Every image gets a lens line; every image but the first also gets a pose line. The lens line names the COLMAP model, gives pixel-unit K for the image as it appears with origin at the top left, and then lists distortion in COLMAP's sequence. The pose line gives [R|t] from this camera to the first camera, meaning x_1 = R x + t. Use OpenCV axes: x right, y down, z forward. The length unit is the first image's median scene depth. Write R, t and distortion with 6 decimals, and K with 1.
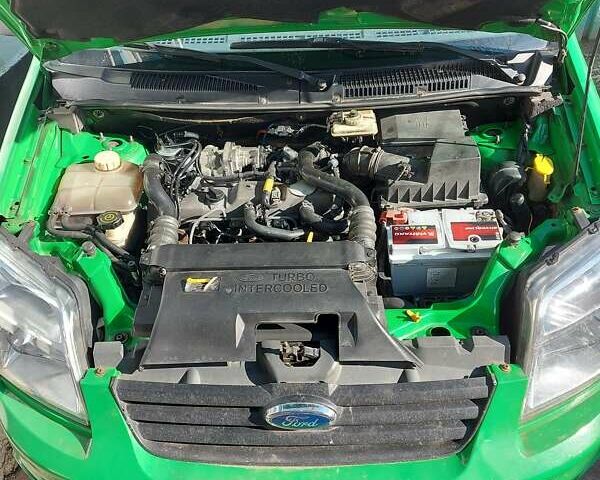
lens RADIAL K [[605.3, 0, 291.2], [0, 605.3, 240.3], [0, 0, 1]] dist [0.076461, -0.027509]
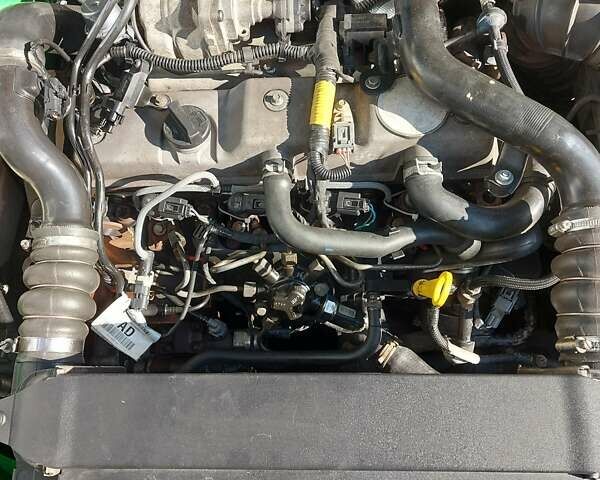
lens RADIAL K [[605.3, 0, 291.2], [0, 605.3, 240.3], [0, 0, 1]] dist [0.076461, -0.027509]
pose [[0.999589, -0.012609, -0.025742, -0.048495], [0.023076, 0.886750, 0.461674, -0.190571], [0.017006, -0.462078, 0.886676, 0.617639]]
